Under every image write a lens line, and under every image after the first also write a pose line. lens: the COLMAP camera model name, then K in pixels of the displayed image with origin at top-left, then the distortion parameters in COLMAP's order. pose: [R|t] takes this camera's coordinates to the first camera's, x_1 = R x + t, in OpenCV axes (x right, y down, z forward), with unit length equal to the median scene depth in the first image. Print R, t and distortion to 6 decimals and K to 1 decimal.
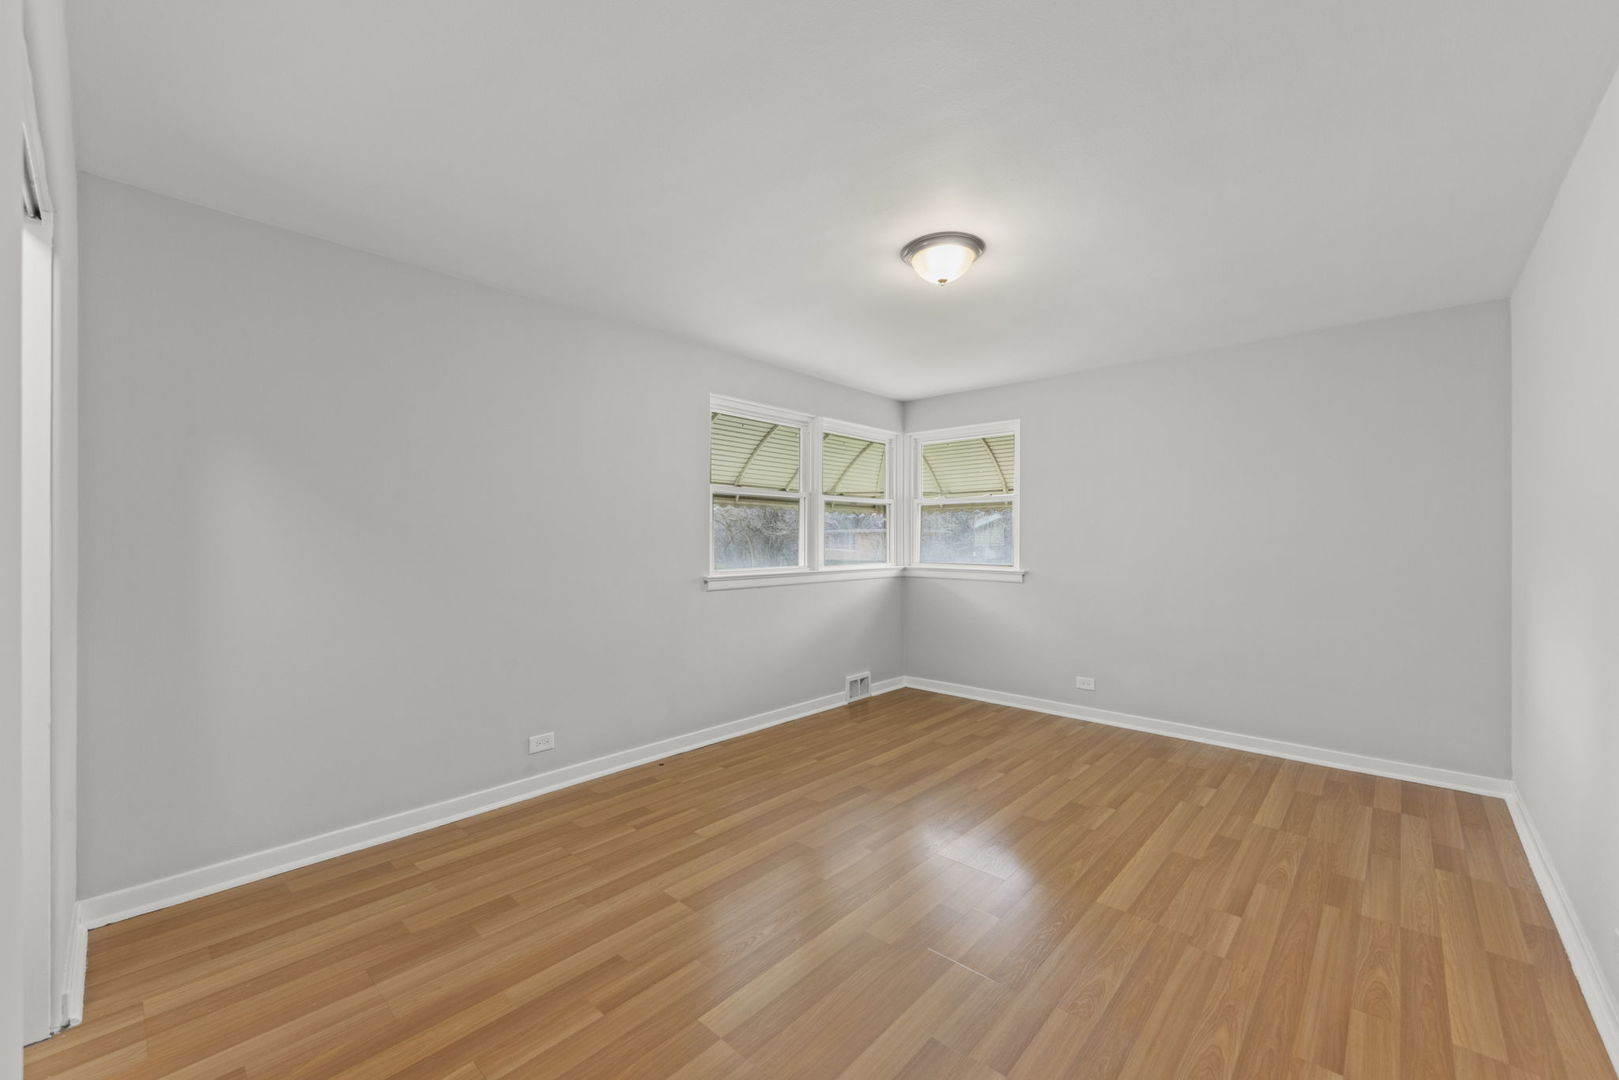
lens RADIAL K [[606.6, 0, 809.7], [0, 606.6, 538.8], [0, 0, 1]] dist [0.002231, -0.000133]
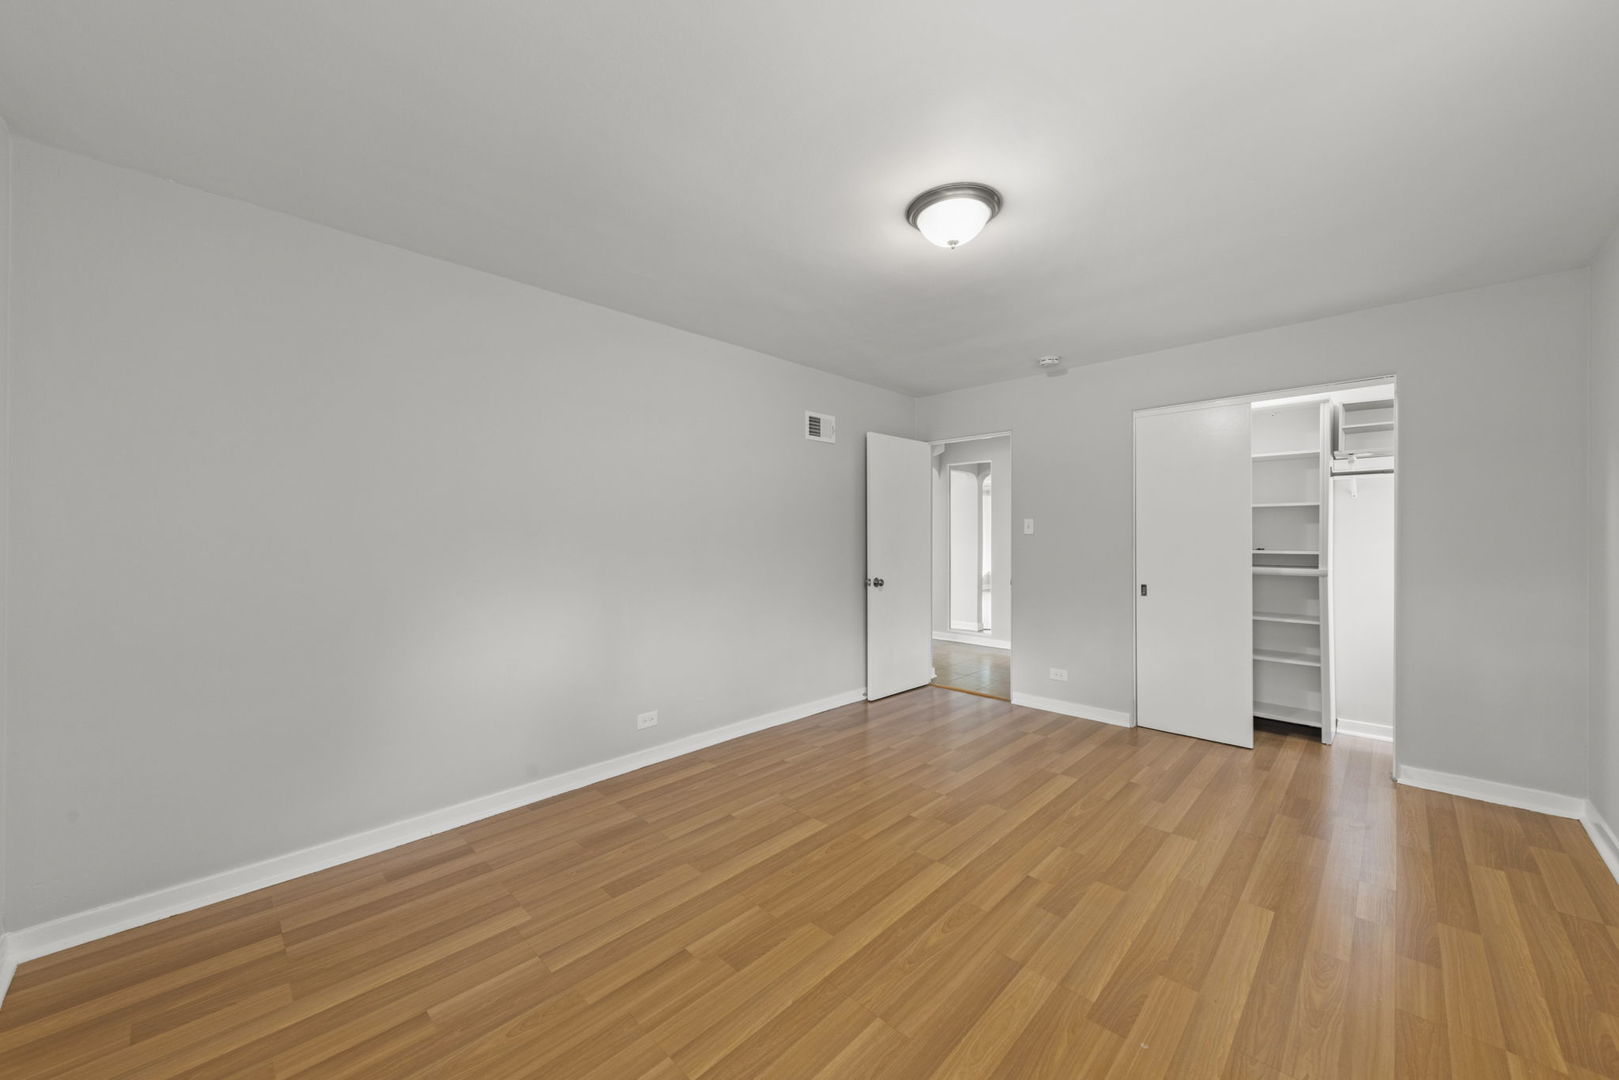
lens RADIAL K [[600.1, 0, 811.9], [0, 600.1, 536.0], [0, 0, 1]] dist [-0.001126, -0.000127]
pose [[-0.999765, -0.001313, 0.021652, 0.413717], [-0.001179, 0.999980, 0.006185, -0.003945], [-0.021659, 0.006158, -0.999746, 1.923146]]
